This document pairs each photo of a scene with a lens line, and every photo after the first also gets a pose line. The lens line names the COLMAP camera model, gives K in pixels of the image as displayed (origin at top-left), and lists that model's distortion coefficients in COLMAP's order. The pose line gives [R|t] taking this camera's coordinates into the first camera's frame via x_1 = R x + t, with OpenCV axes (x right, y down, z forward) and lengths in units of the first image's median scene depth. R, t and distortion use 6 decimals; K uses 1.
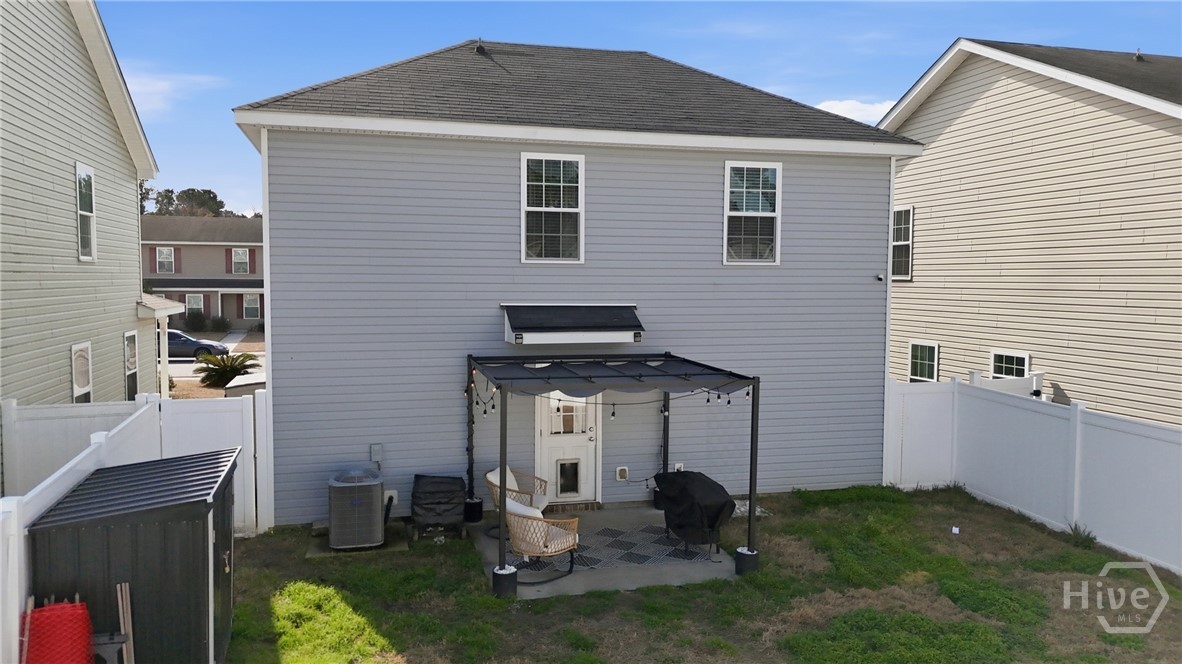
lens RADIAL K [[868.0, 0, 591.0], [0, 868.0, 332.0], [0, 0, 1]] dist [0.083141, -0.093800]
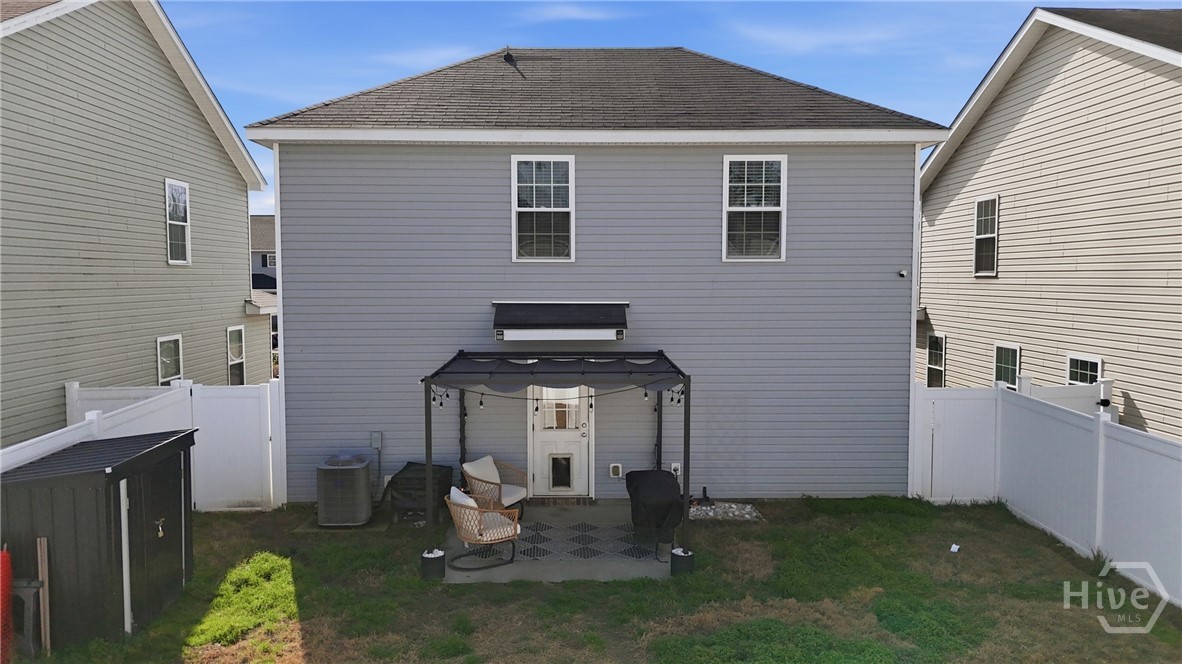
lens RADIAL K [[868.0, 0, 591.0], [0, 868.0, 332.0], [0, 0, 1]] dist [0.083141, -0.093800]
pose [[0.971311, 0.008571, -0.237659, 0.248829], [-0.008525, 0.999963, 0.001223, 0.001783], [0.237661, 0.000838, 0.971348, 0.016756]]
